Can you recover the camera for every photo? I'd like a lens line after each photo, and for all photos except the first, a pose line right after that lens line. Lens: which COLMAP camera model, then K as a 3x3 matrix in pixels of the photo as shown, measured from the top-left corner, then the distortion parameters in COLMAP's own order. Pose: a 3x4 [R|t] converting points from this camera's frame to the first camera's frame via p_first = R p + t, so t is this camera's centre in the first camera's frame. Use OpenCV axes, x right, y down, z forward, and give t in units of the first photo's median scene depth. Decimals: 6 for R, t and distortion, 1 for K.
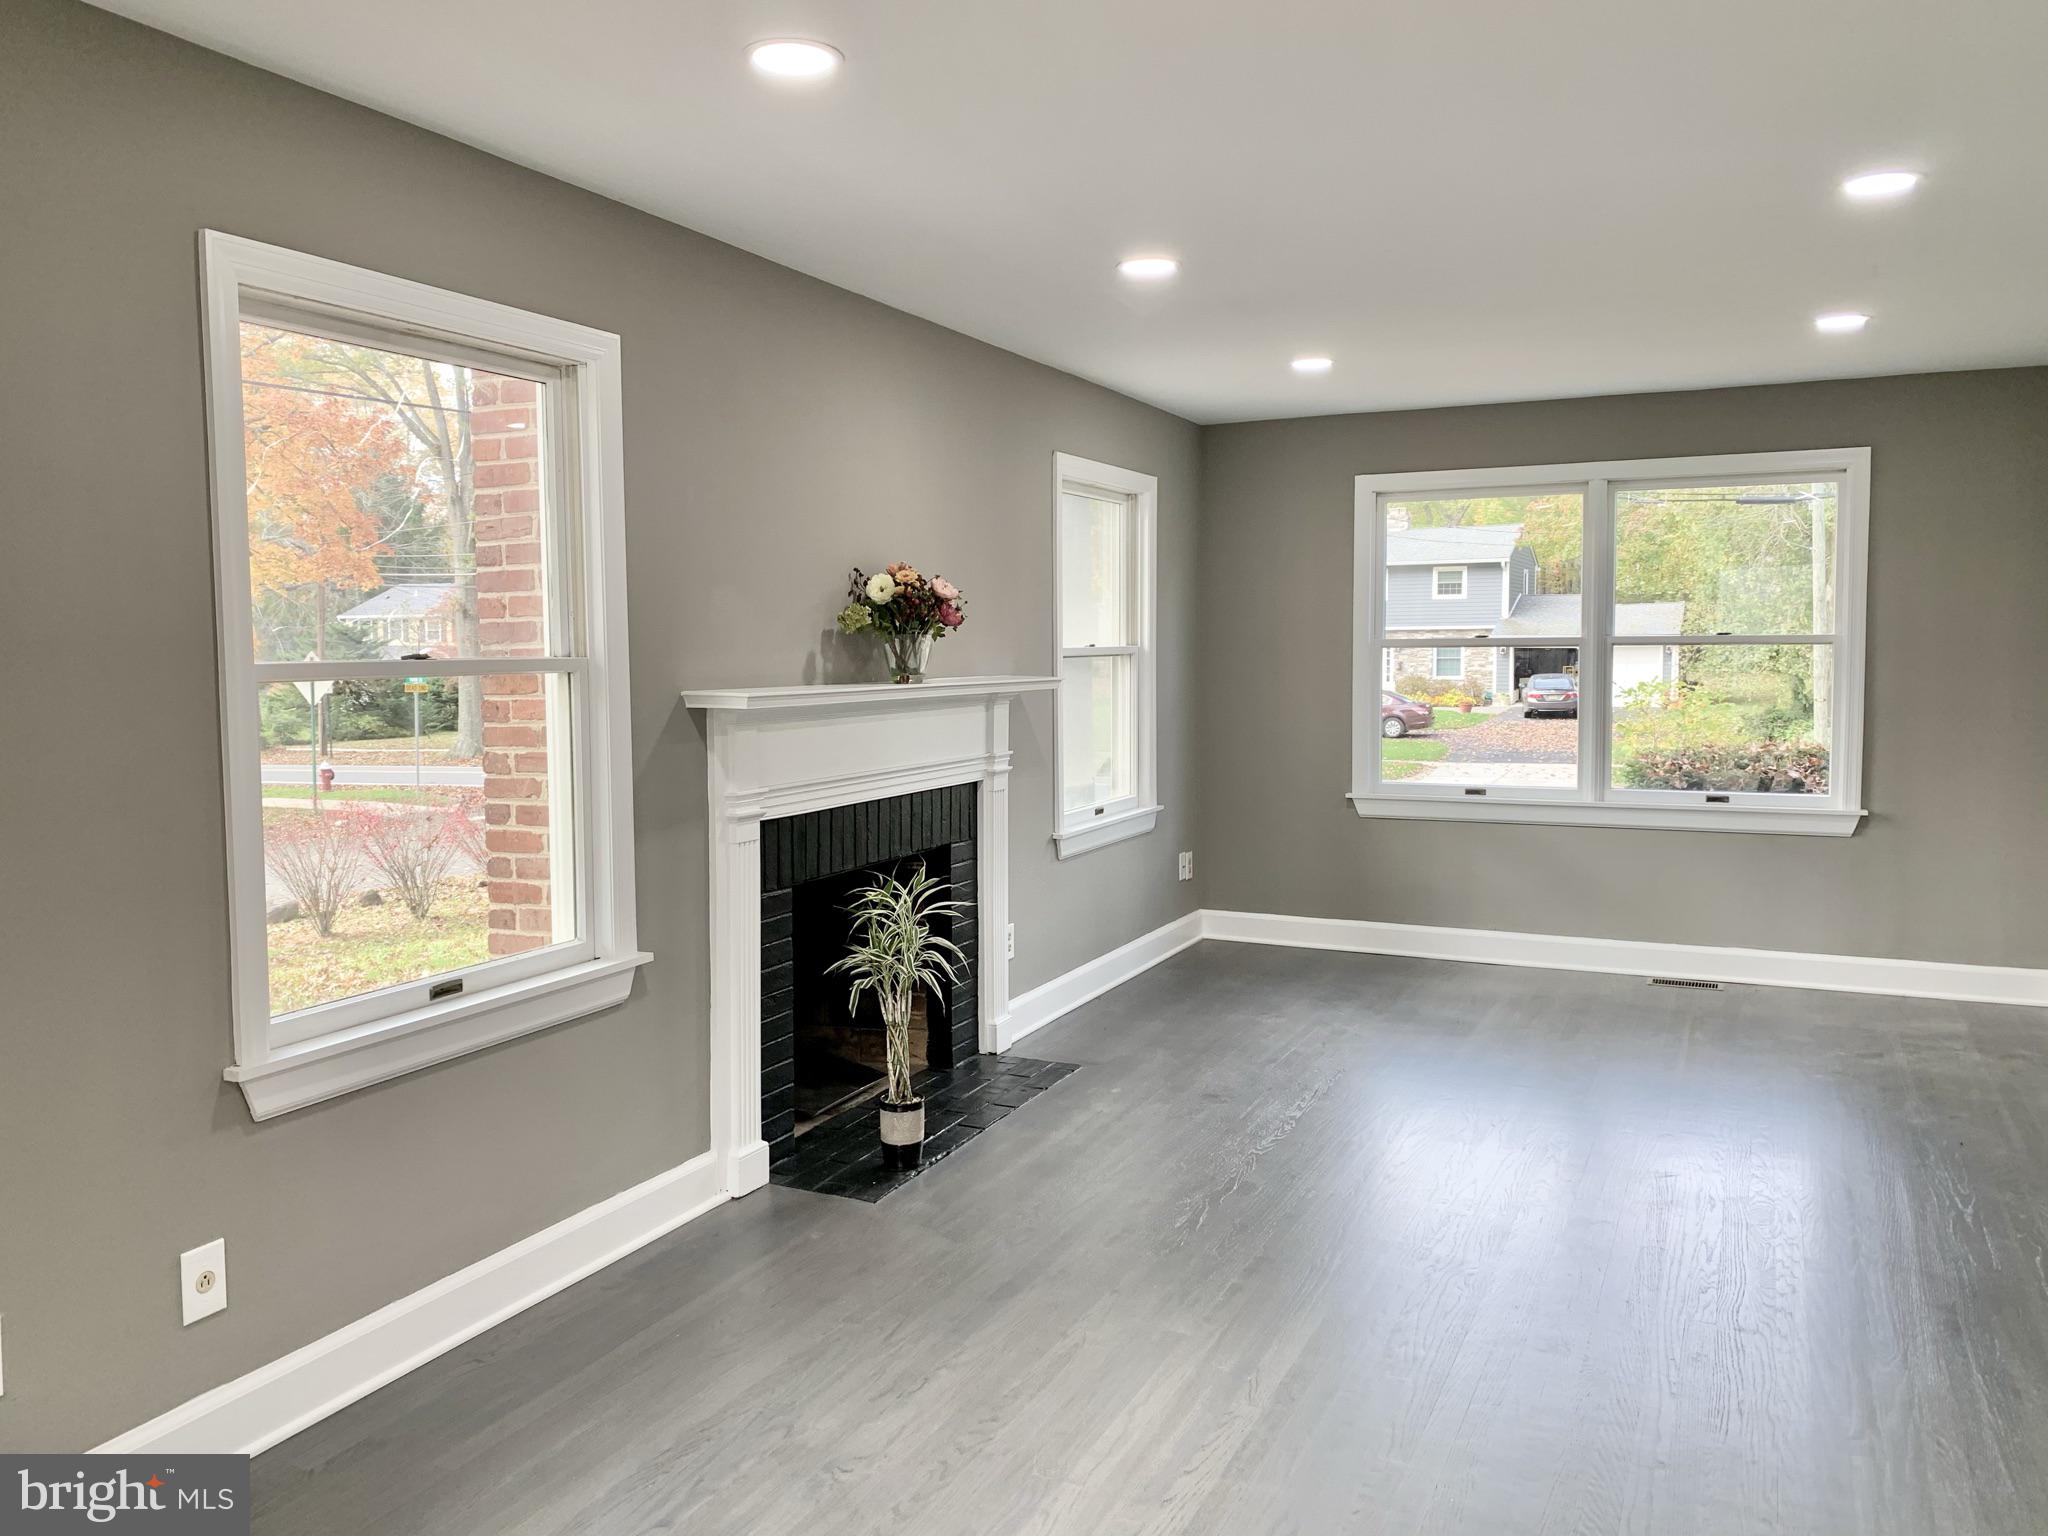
lens RADIAL K [[1581.0, 0, 1035.2], [0, 1581.0, 751.8], [0, 0, 1]] dist [0.013796, -0.004557]
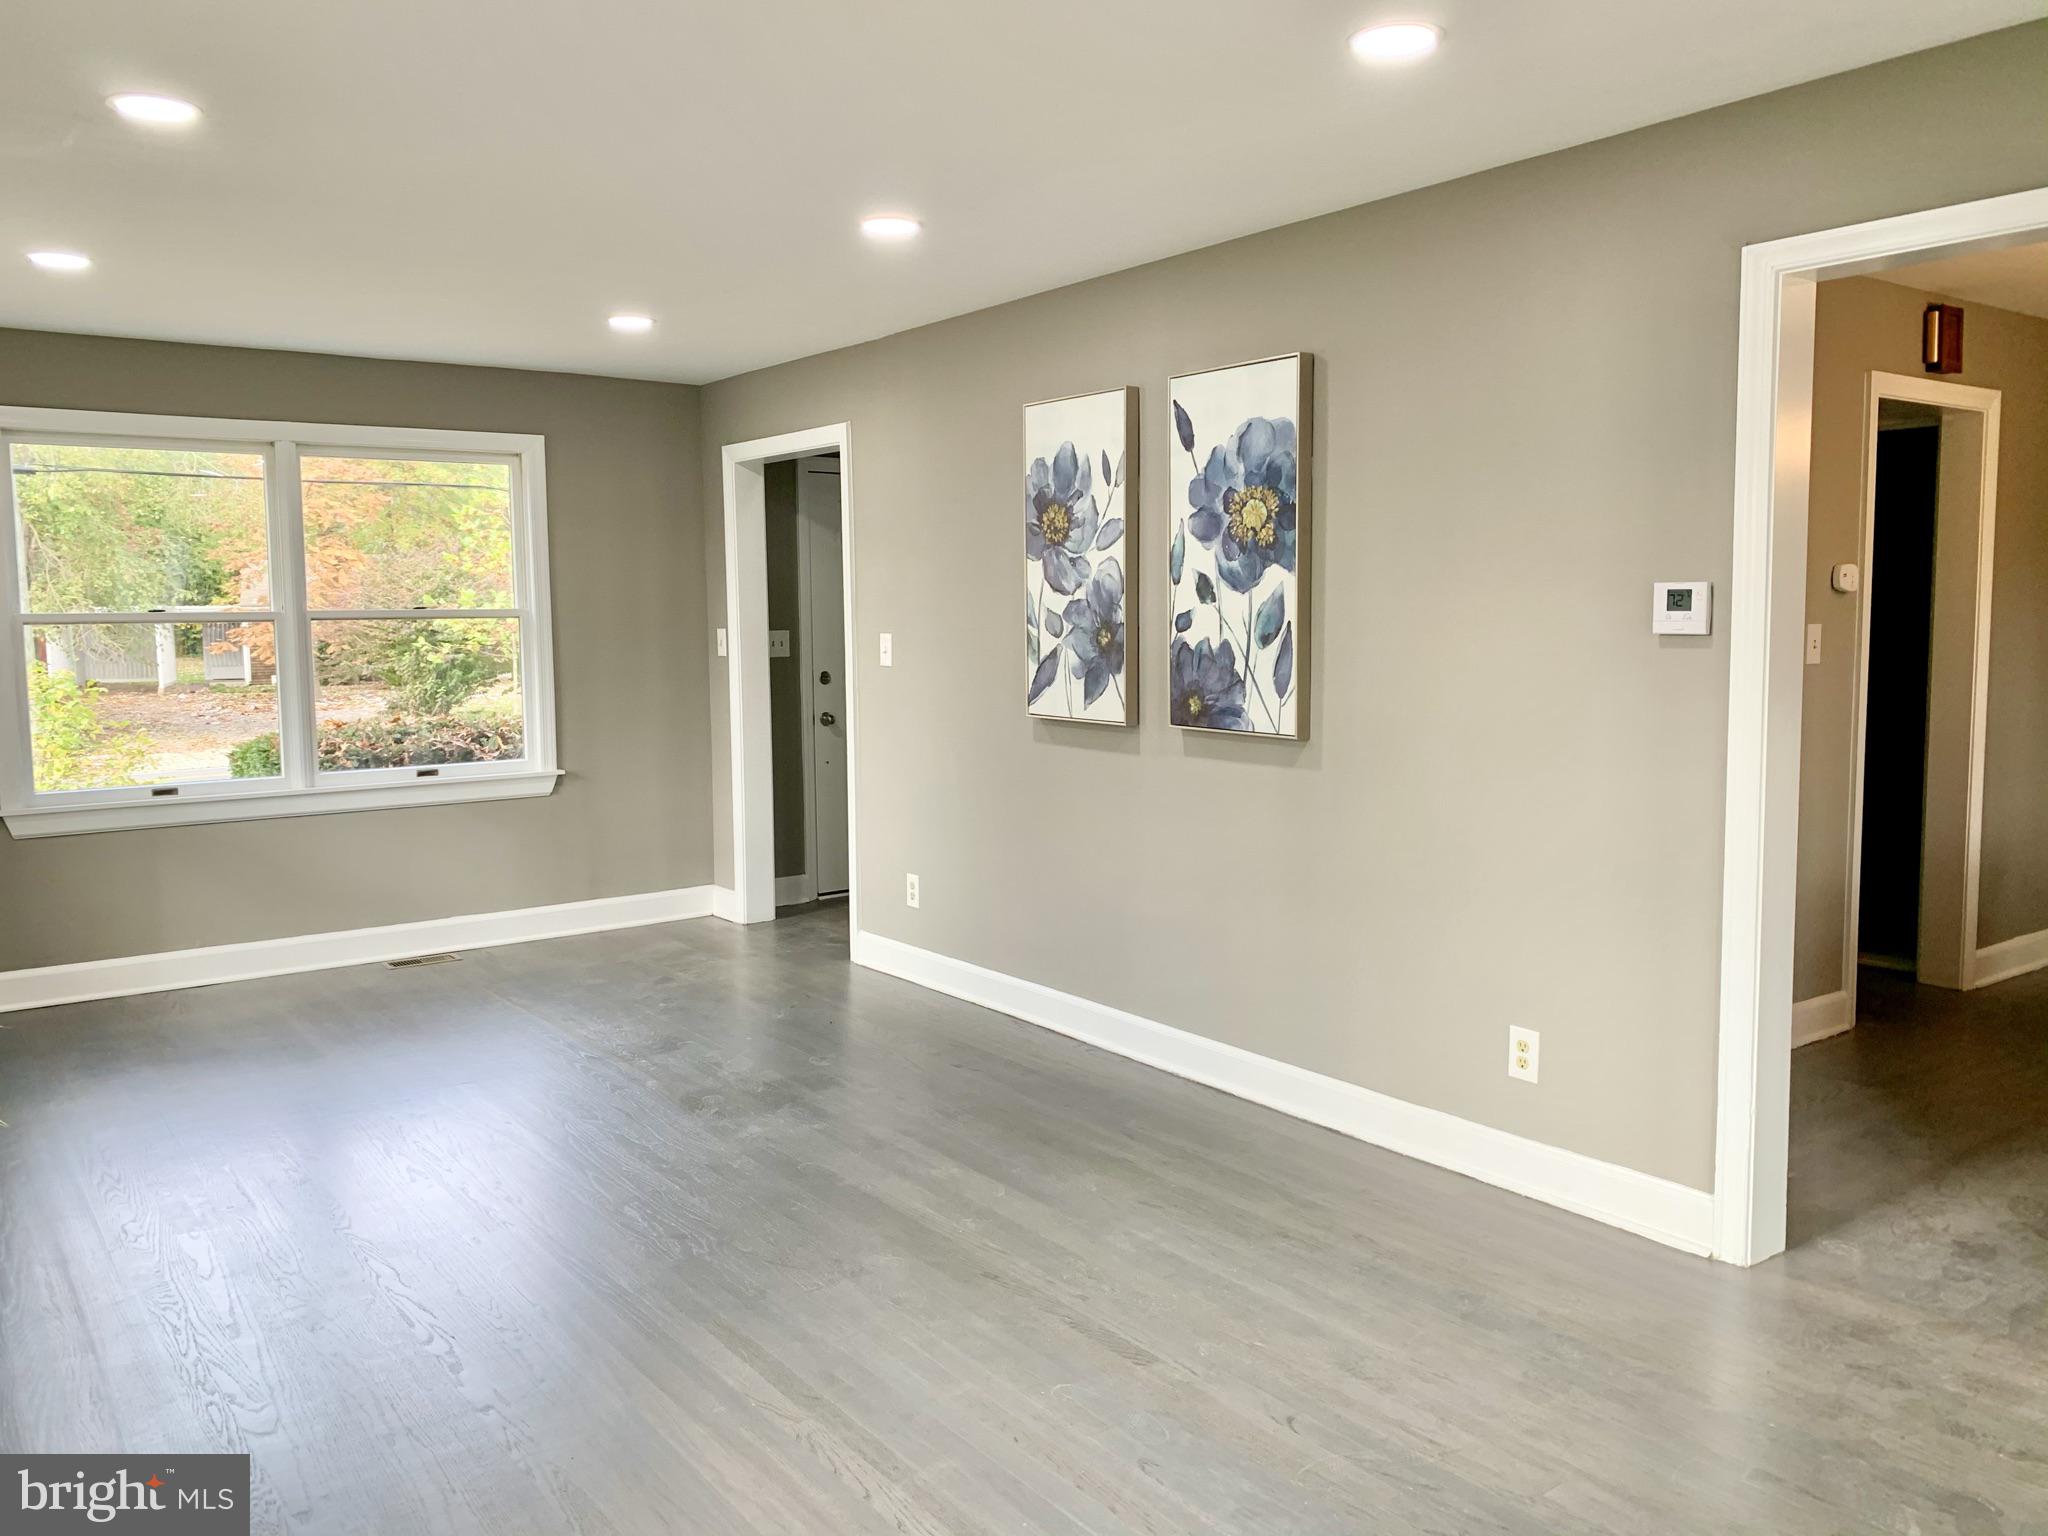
lens RADIAL K [[1581.0, 0, 1035.2], [0, 1581.0, 751.8], [0, 0, 1]] dist [0.013796, -0.004557]
pose [[0.471299, -0.078937, 0.878434, -0.268443], [0.066395, 0.996336, 0.053910, -0.012104], [-0.879471, 0.032916, 0.474813, 0.187409]]
